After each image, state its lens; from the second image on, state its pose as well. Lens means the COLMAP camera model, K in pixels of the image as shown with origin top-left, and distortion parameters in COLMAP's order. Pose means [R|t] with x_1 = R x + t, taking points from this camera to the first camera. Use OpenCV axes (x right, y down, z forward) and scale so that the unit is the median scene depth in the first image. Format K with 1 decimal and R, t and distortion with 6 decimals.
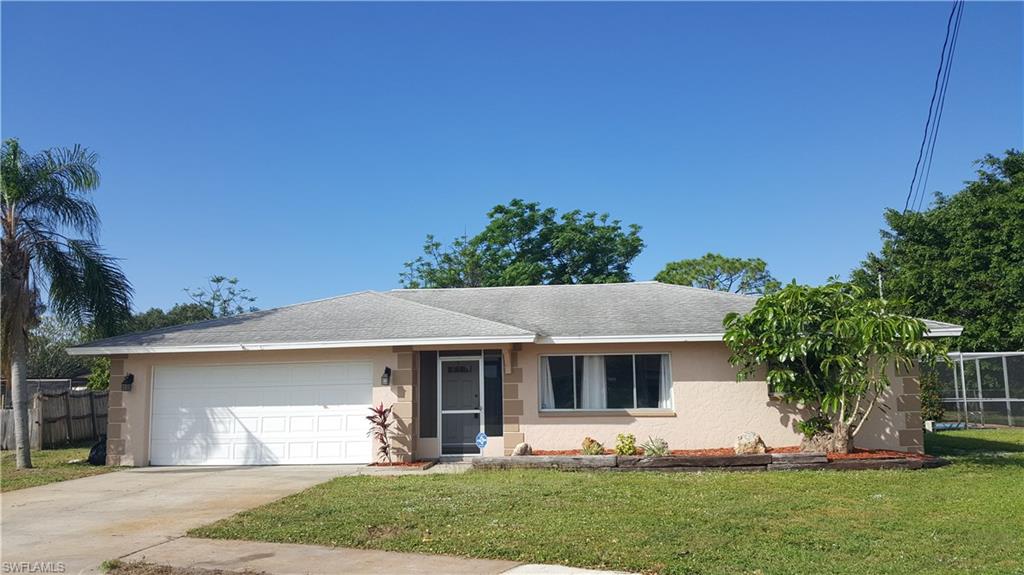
lens RADIAL K [[758.9, 0, 512.3], [0, 758.9, 295.1], [0, 0, 1]] dist [0.145588, -0.286530]
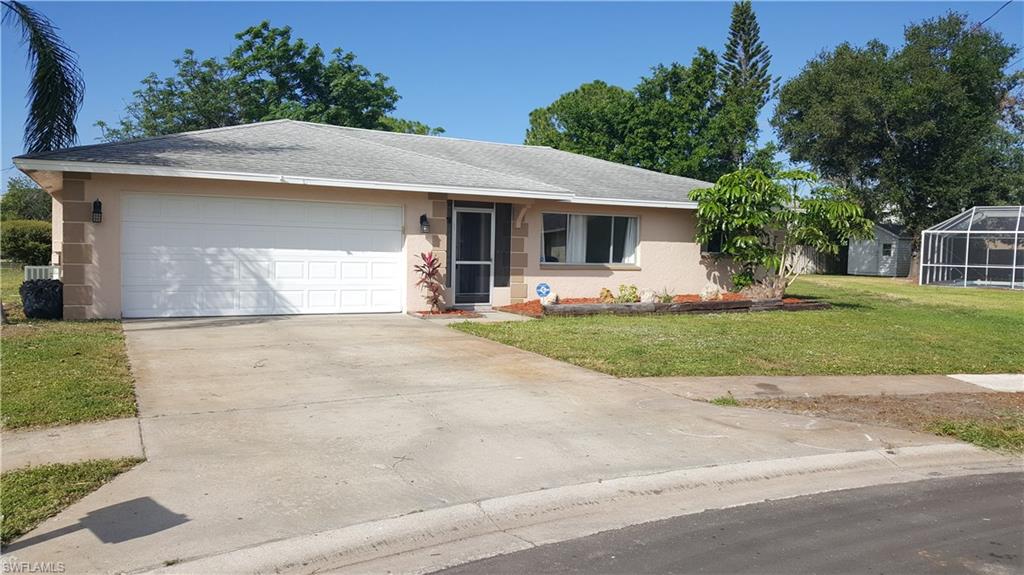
lens RADIAL K [[758.9, 0, 512.3], [0, 758.9, 295.1], [0, 0, 1]] dist [0.145588, -0.286530]
pose [[0.825680, 0.000779, 0.564138, -0.600481], [-0.104965, 0.982749, 0.152272, 0.036538], [-0.554287, -0.184943, 0.811518, 0.144709]]
